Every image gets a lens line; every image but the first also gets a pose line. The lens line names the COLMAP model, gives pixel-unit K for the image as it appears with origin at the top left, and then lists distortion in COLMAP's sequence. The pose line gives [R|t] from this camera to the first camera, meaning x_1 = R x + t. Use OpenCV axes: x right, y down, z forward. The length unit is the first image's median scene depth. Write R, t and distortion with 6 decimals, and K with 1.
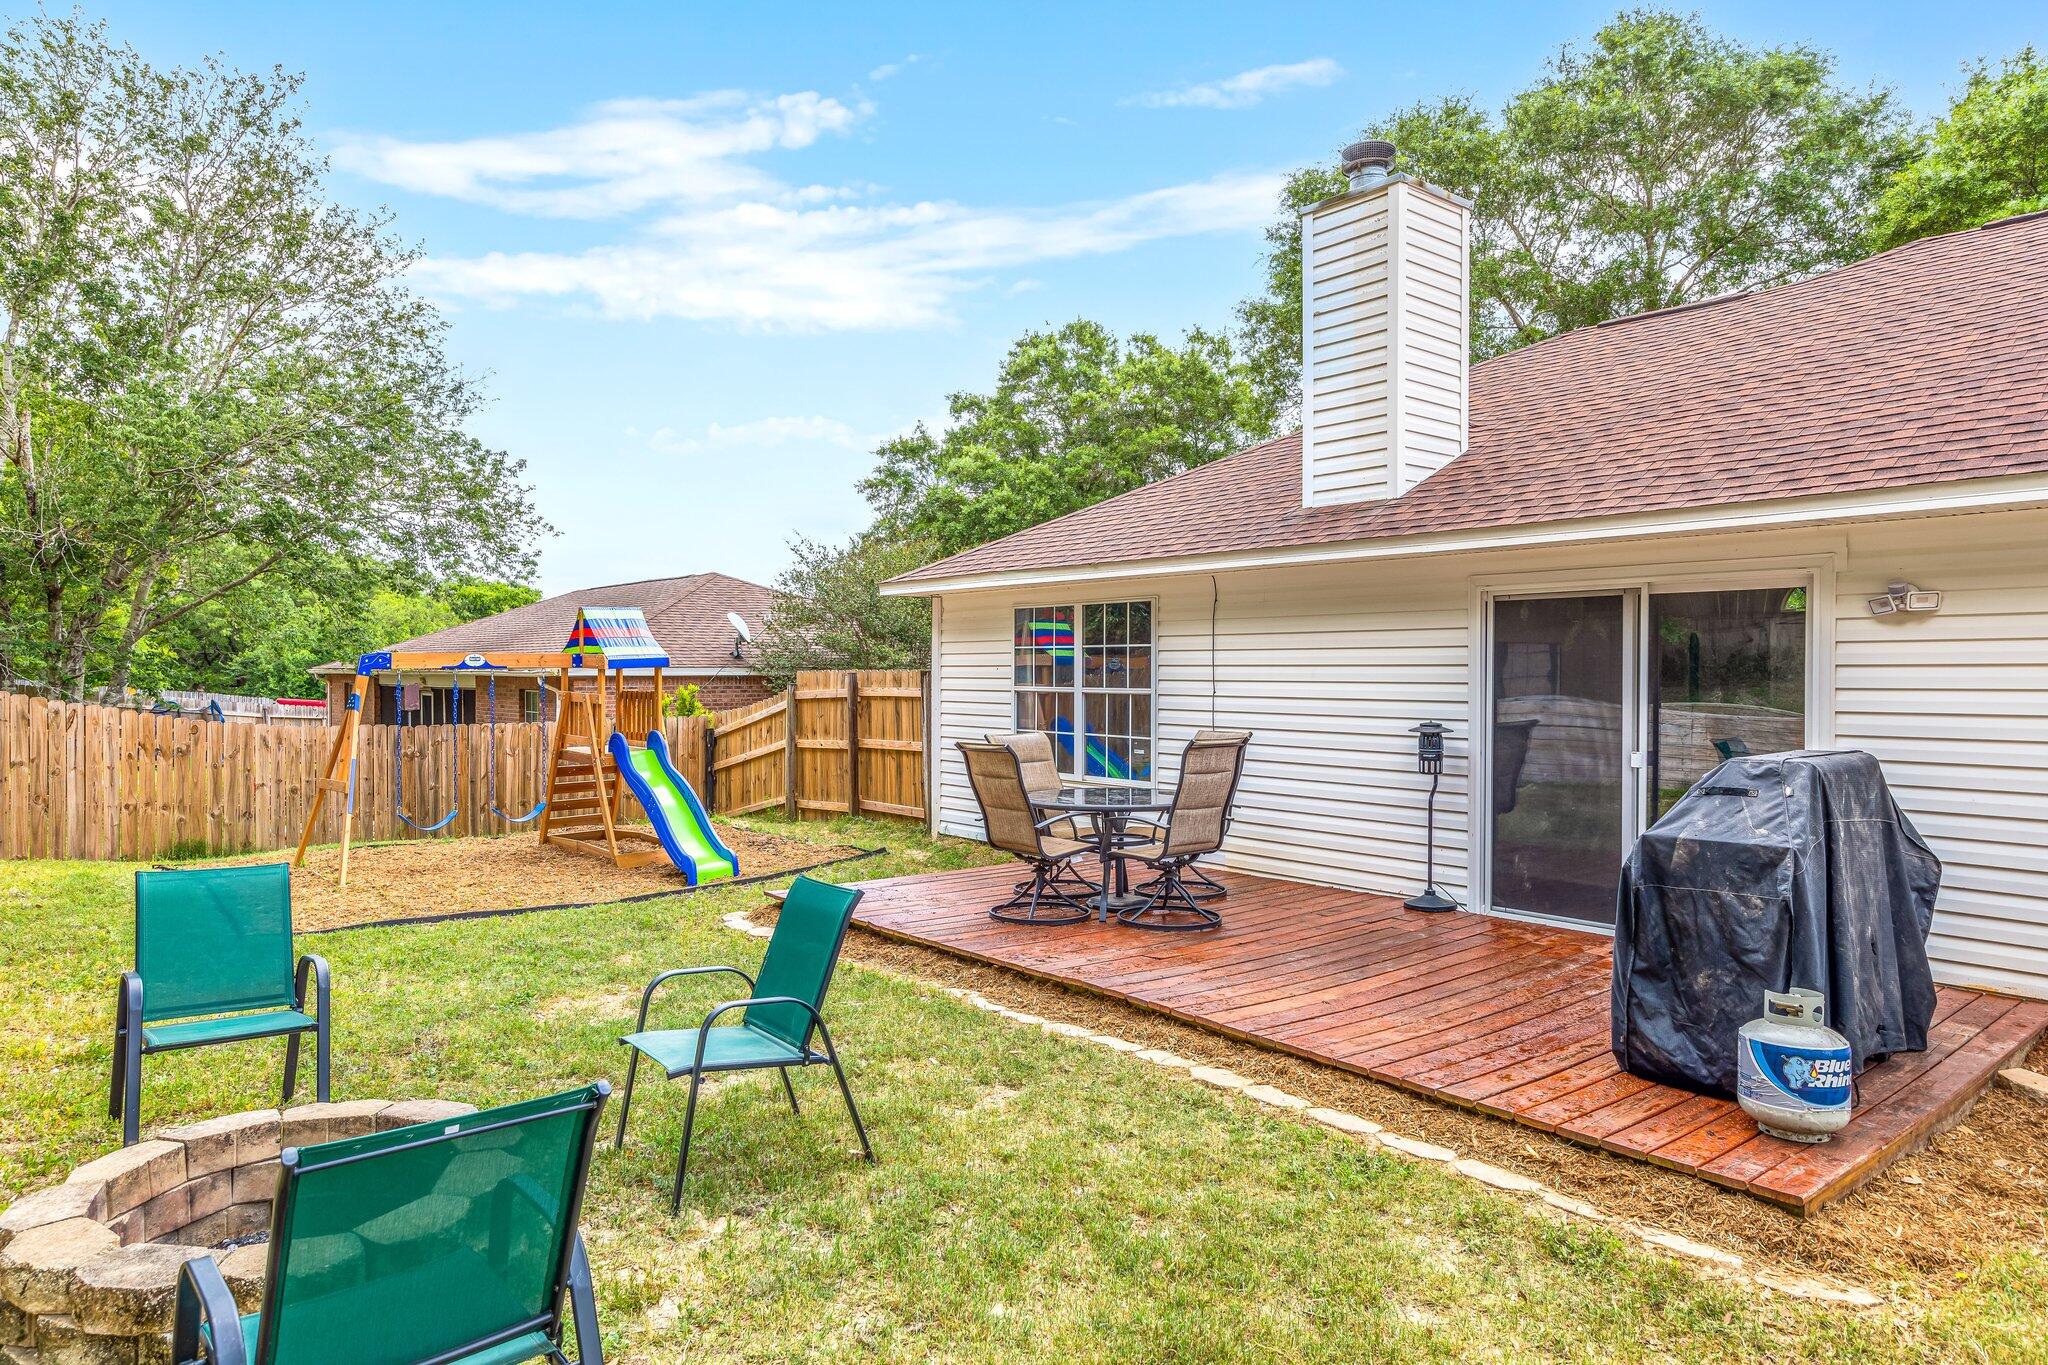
lens RADIAL K [[1238.3, 0, 1024.0], [0, 1238.3, 682.5], [0, 0, 1]] dist [0.013242, -0.004255]
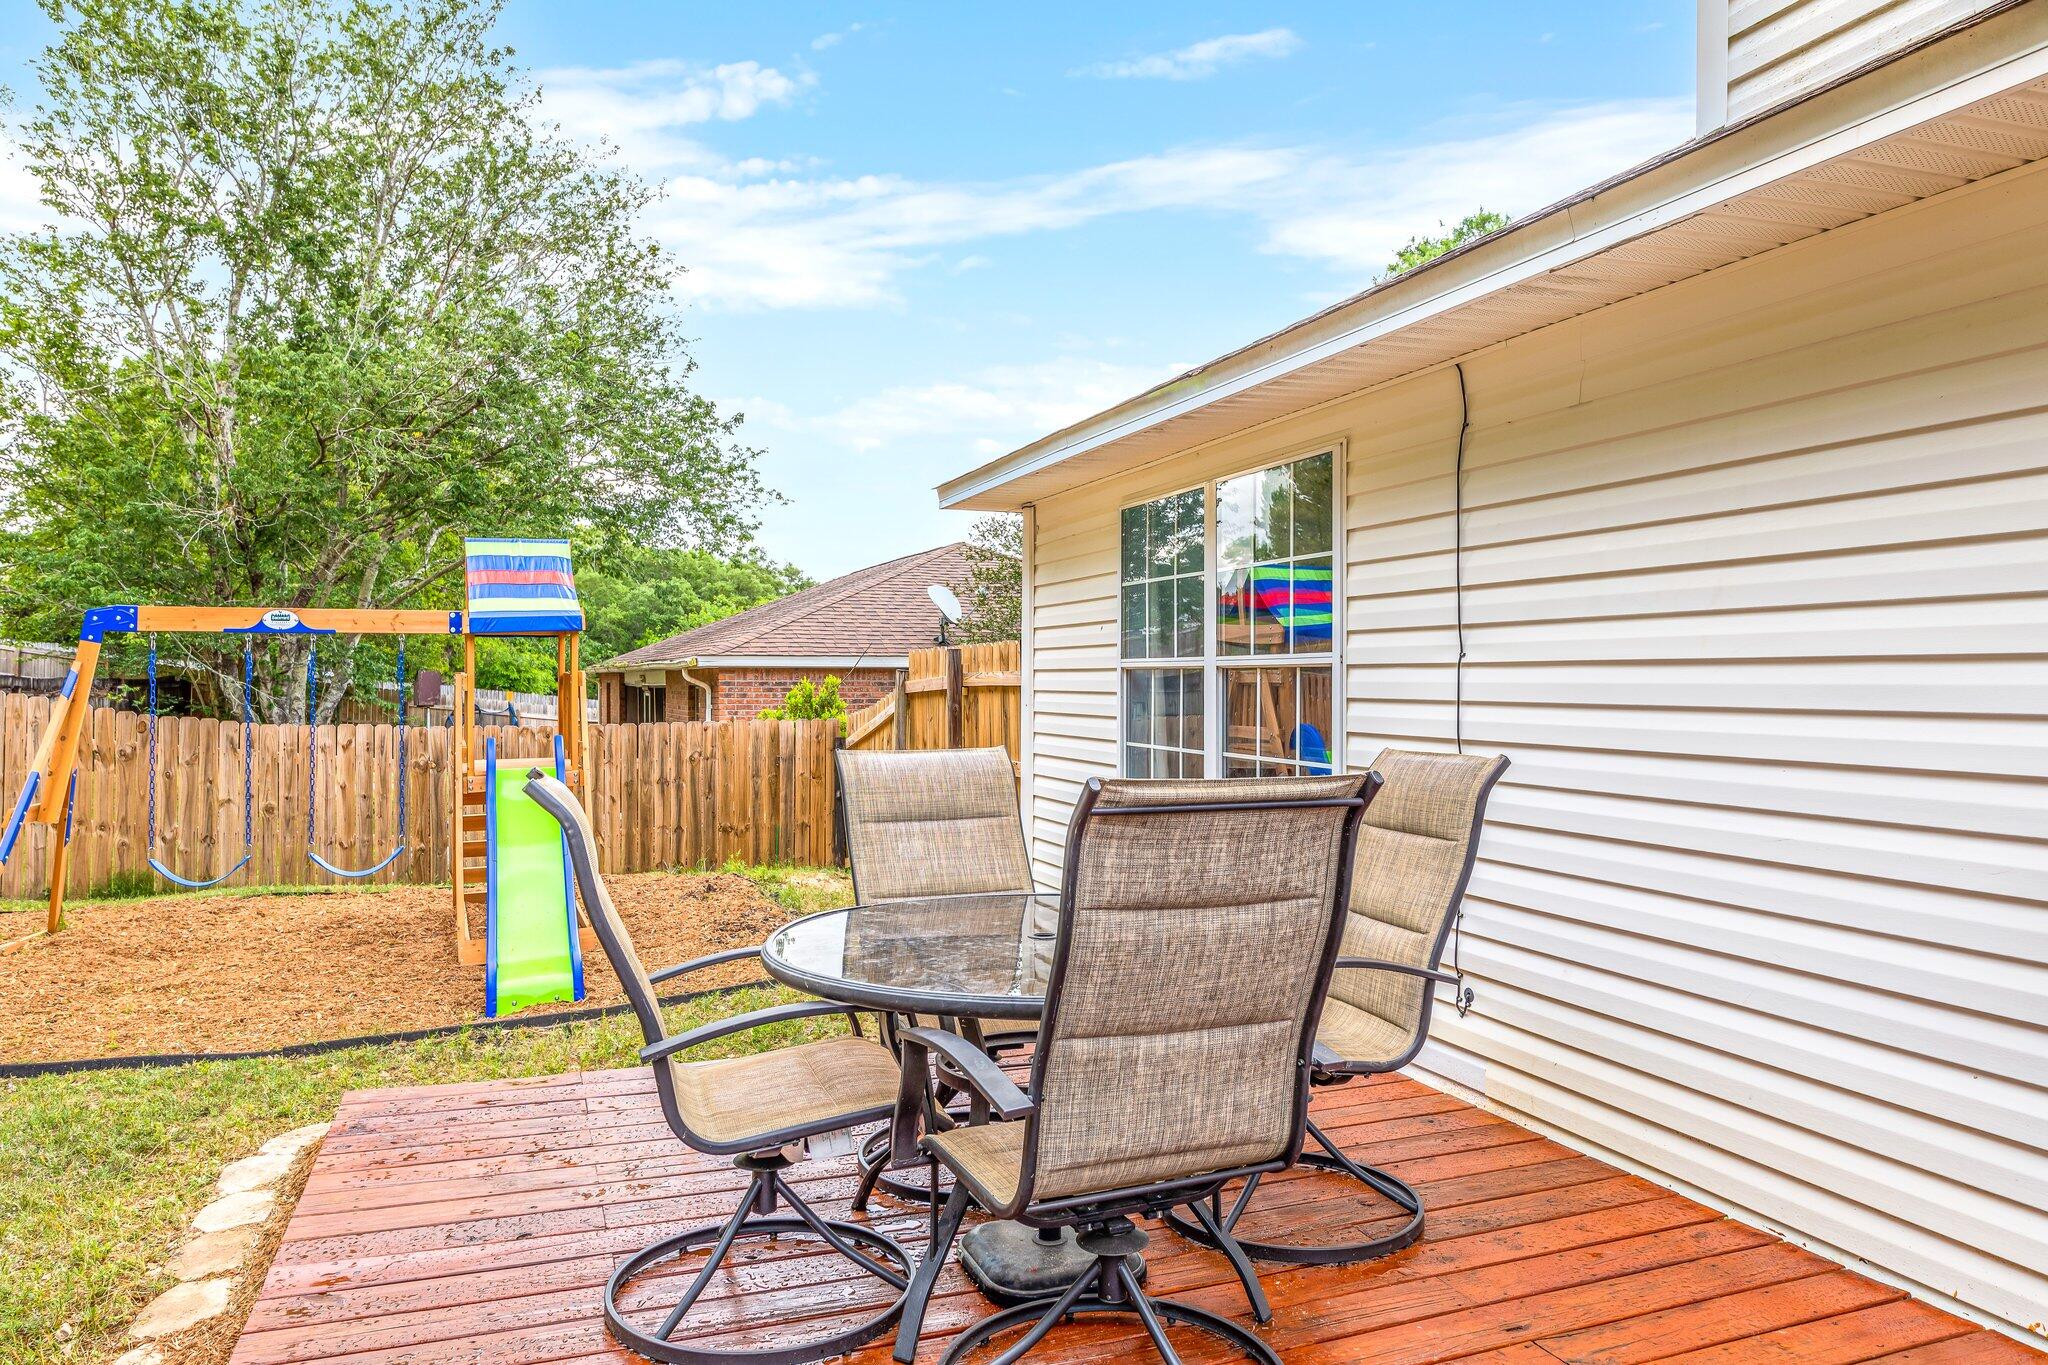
lens RADIAL K [[1334.6, 0, 1020.1], [0, 1334.6, 646.5], [0, 0, 1]] dist [0.006594, 0.002186]
pose [[0.946815, -0.006826, -0.321706, 0.108735], [-0.004870, 0.999357, -0.035536, 0.014565], [0.321742, 0.035213, 0.946172, 0.376888]]
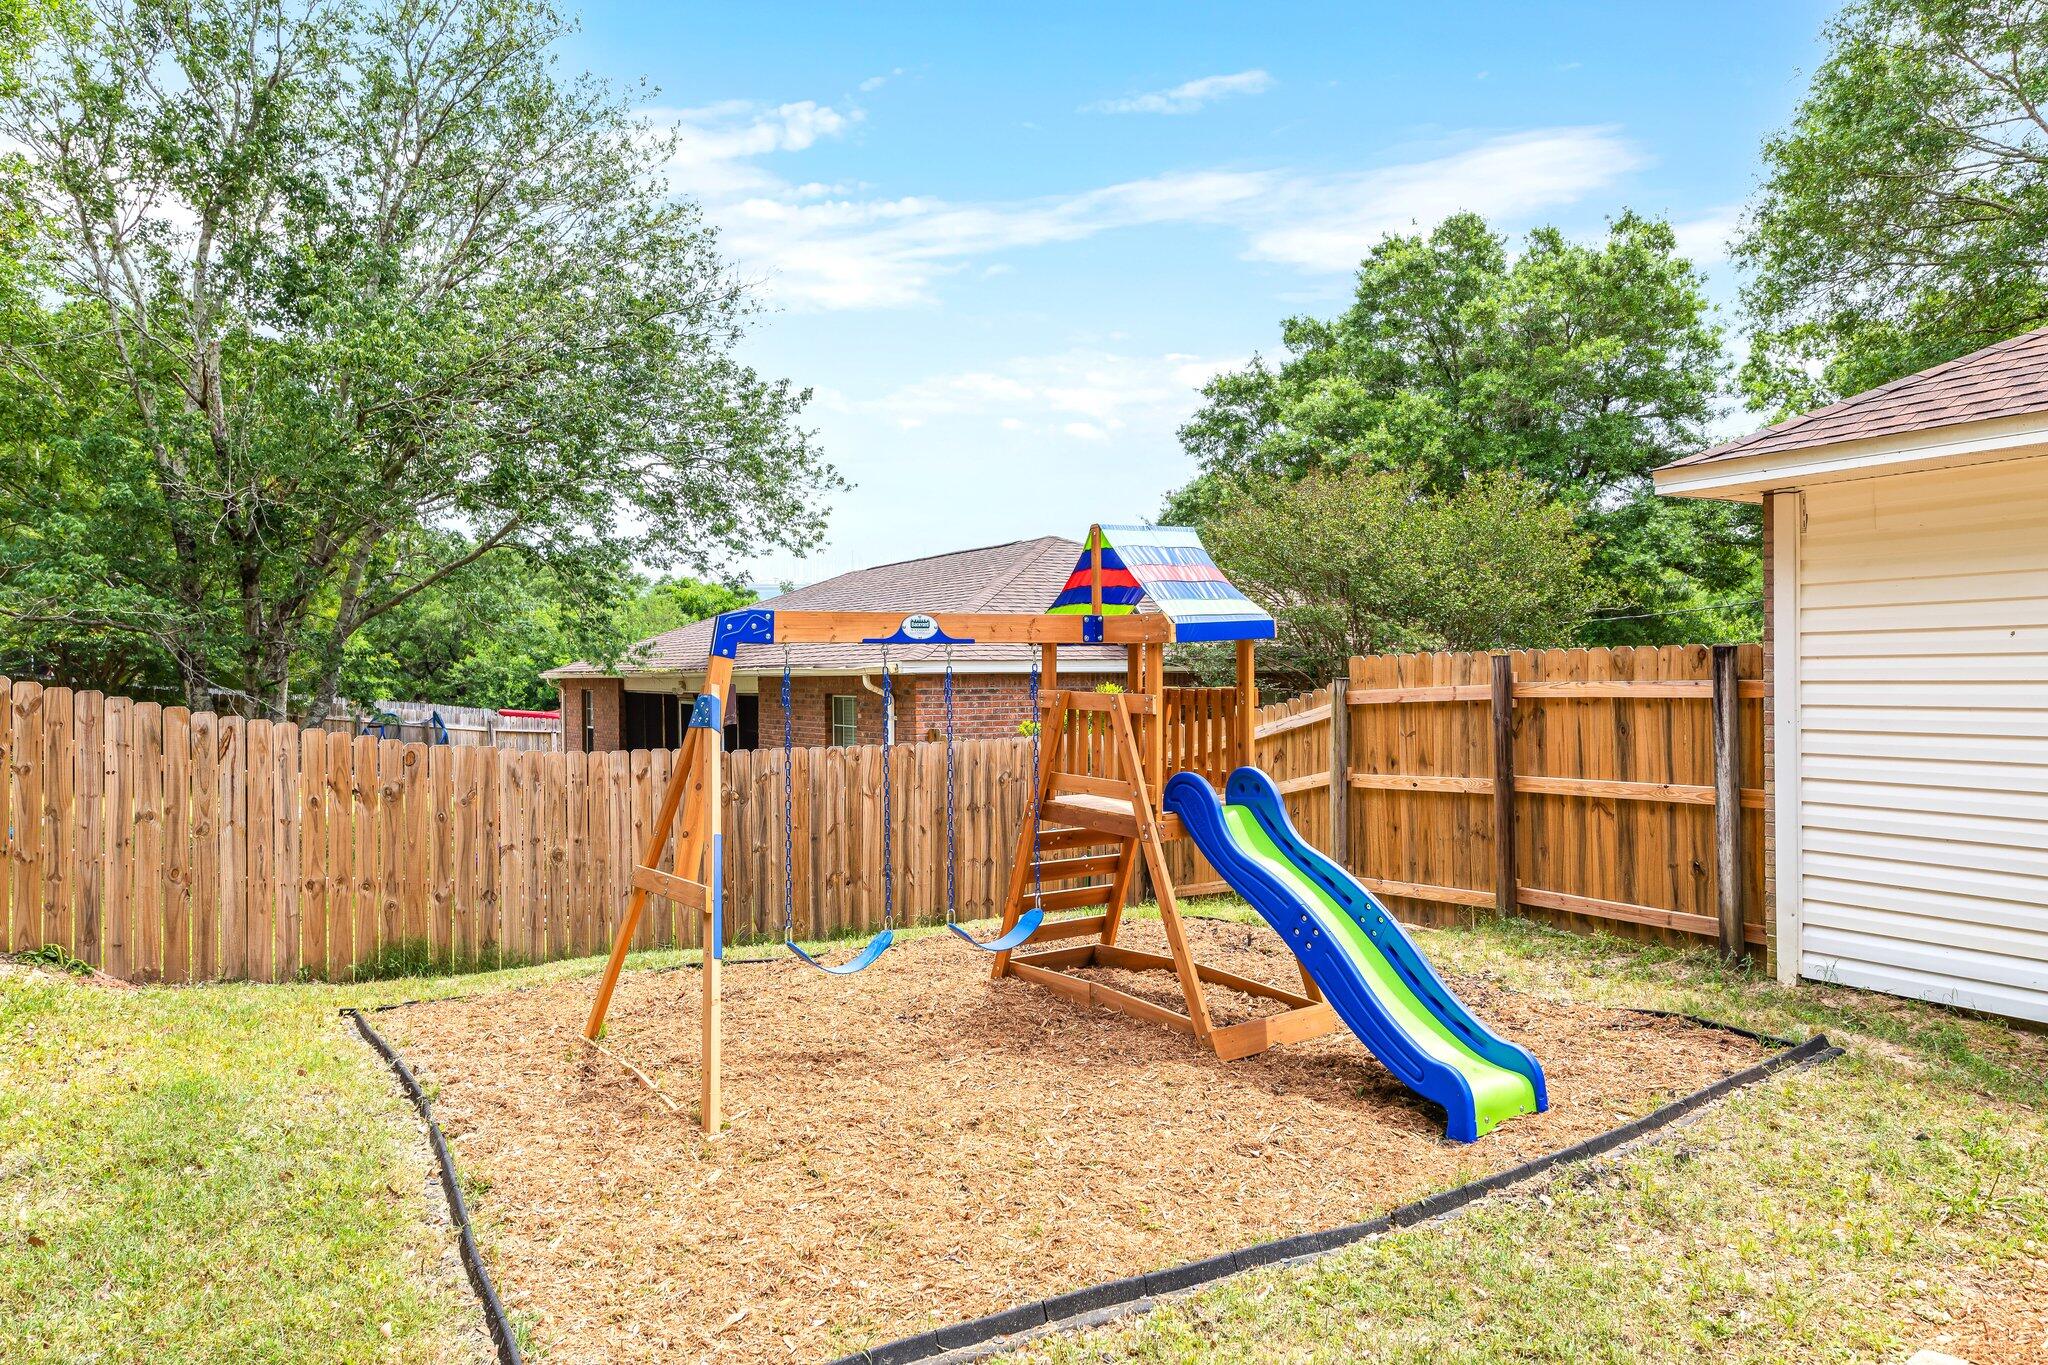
lens RADIAL K [[1335.7, 0, 1021.9], [0, 1335.7, 676.8], [0, 0, 1]] dist [0.004538, 0.001606]
pose [[0.986745, -0.008150, -0.162076, -0.252528], [0.006533, 0.999923, -0.010511, 0.006318], [0.162149, 0.009313, 0.986722, 0.383873]]
